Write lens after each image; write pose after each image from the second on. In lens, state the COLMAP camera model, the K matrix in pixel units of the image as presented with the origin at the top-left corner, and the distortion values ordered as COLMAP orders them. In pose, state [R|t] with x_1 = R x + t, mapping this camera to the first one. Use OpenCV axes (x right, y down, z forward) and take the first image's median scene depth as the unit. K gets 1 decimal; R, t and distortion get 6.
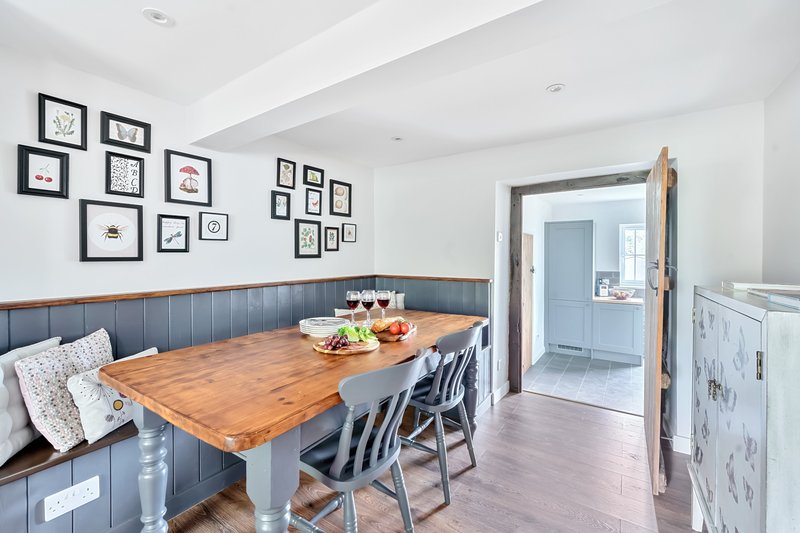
lens RADIAL K [[330.3, 0, 407.0], [0, 330.3, 261.5], [0, 0, 1]] dist [0.001502, -0.000056]
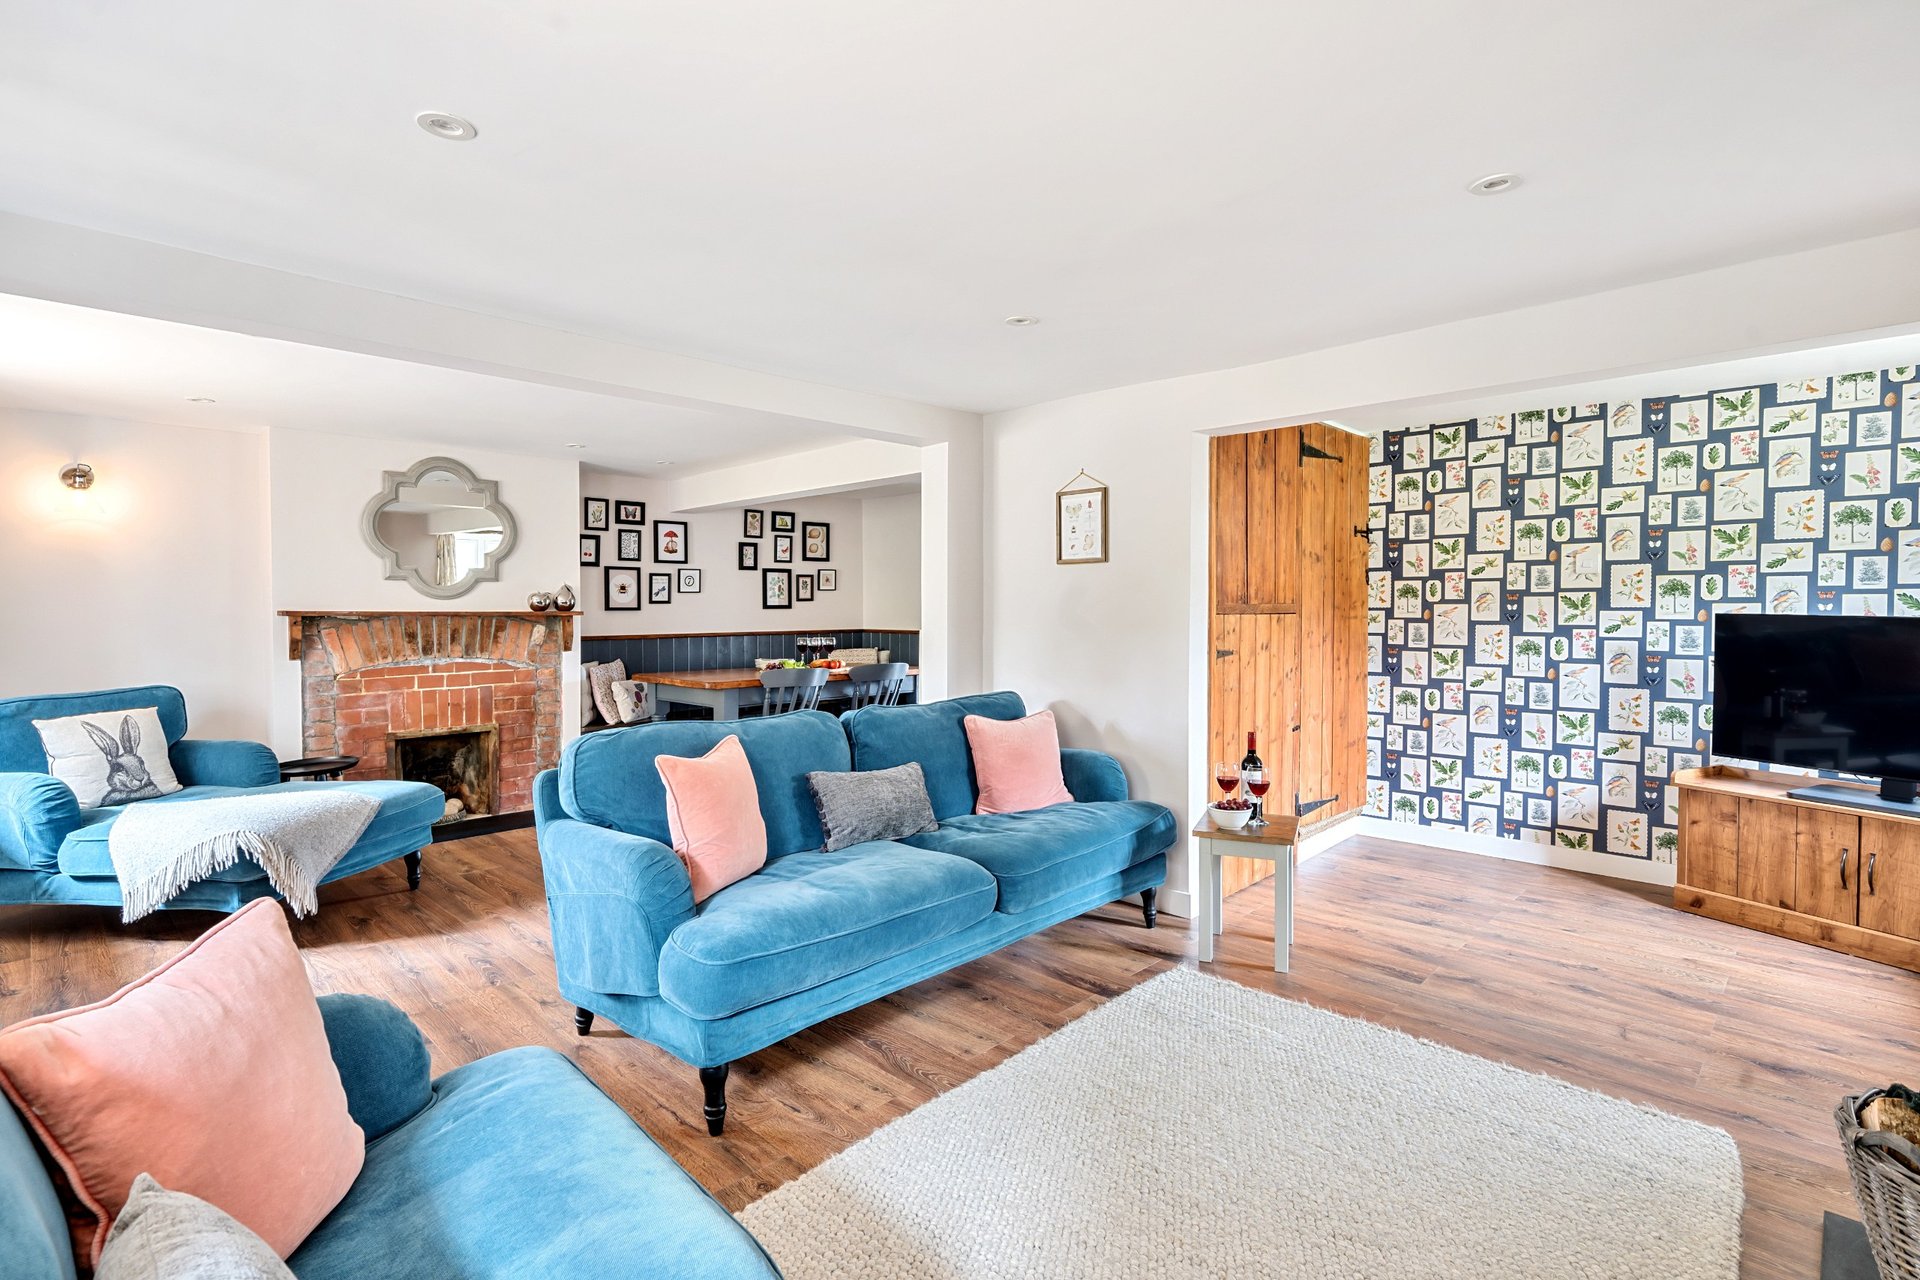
lens RADIAL K [[892.0, 0, 968.7], [0, 892.0, 628.5], [0, 0, 1]] dist [0.004752, -0.000342]
pose [[0.983790, 0.002849, -0.179304, 0.929535], [-0.001591, 0.999973, 0.007161, 0.035848], [0.179320, -0.006760, 0.983768, -1.882843]]
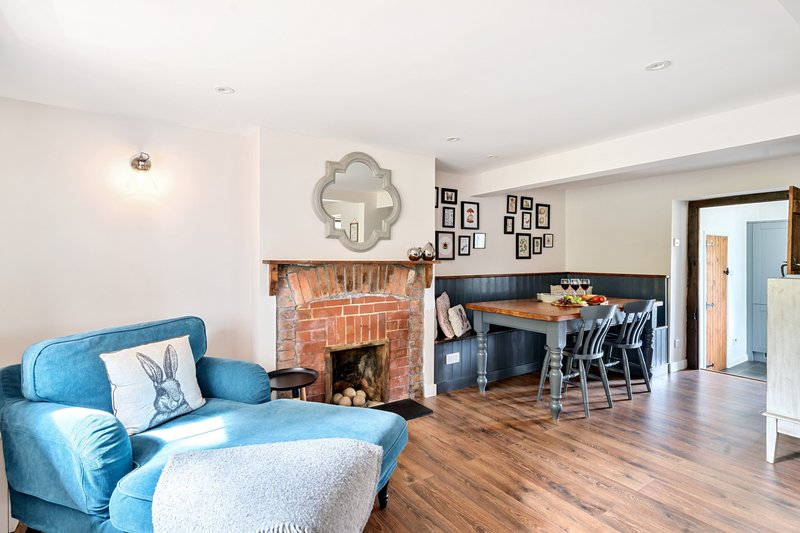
lens RADIAL K [[396.5, 0, 412.5], [0, 396.5, 259.0], [0, 0, 1]] dist [0.003840, -0.000875]
pose [[0.929284, 0.001403, -0.369362, -0.137691], [-0.006589, 0.999897, -0.012781, 0.021468], [0.369306, 0.014311, 0.929198, -1.107614]]
